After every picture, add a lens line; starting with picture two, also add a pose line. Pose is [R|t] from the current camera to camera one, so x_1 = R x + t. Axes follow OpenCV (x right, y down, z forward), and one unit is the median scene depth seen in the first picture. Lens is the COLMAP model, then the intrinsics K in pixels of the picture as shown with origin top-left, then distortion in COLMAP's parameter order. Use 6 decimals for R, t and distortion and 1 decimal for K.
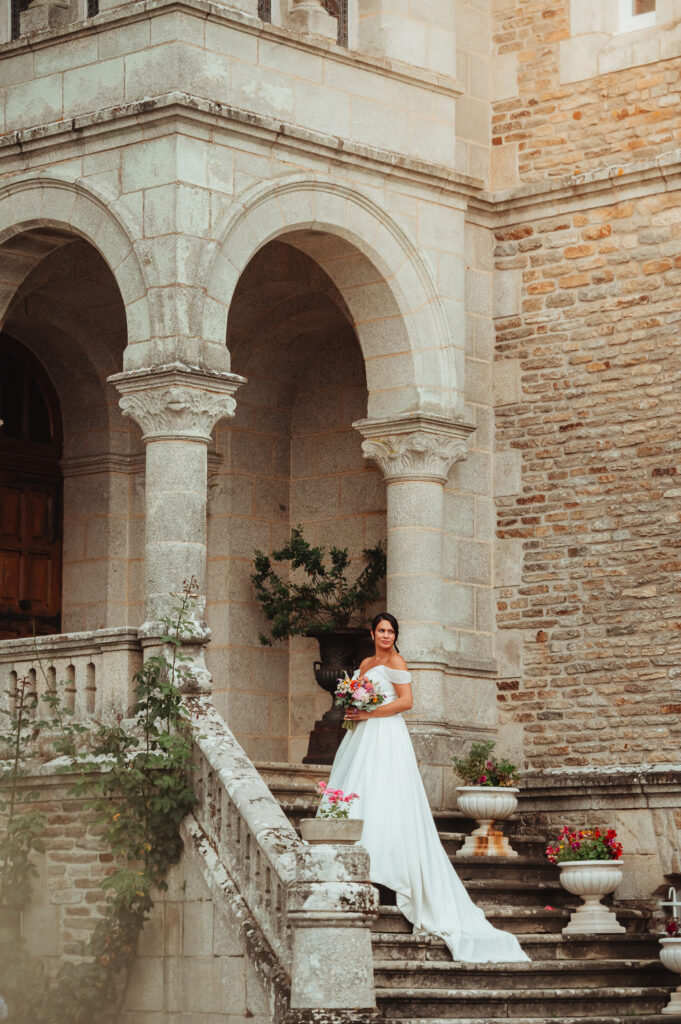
lens RADIAL K [[3124.0, 0, 339.7], [0, 3124.0, 512.2], [0, 0, 1]] dist [0.805049, 0.000000]
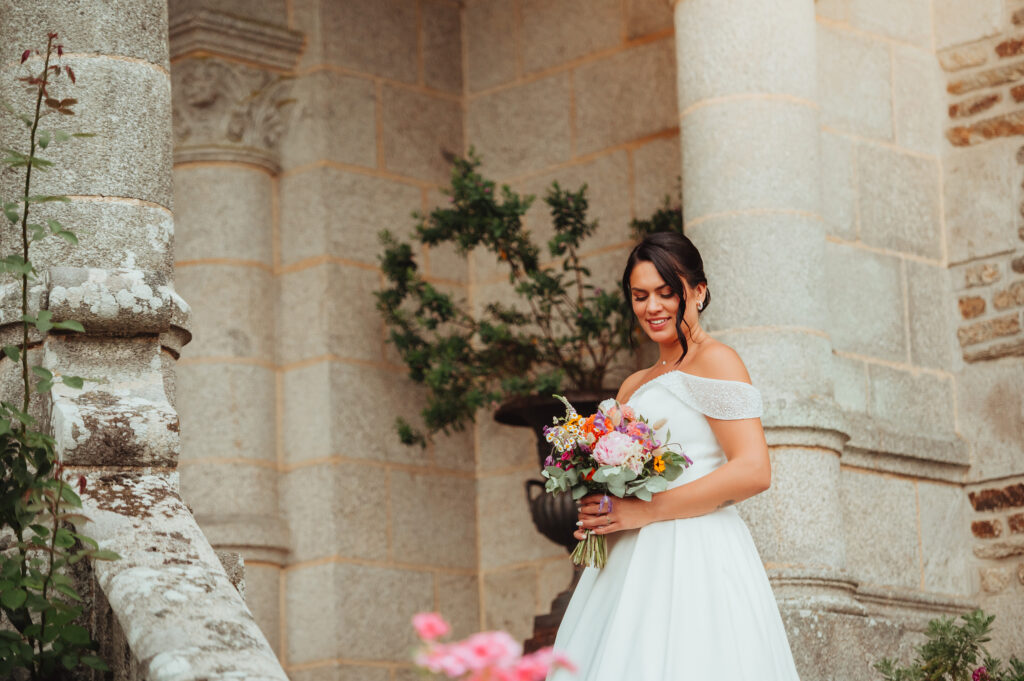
lens RADIAL K [[3588.5, 0, 515.1], [0, 3588.5, 340.4], [0, 0, 1]] dist [0.779670, 0.000000]
pose [[0.998273, -0.047074, -0.035146, 0.008784], [0.044981, 0.997295, -0.058139, 0.059597], [0.037787, 0.056457, 0.997690, 0.527762]]
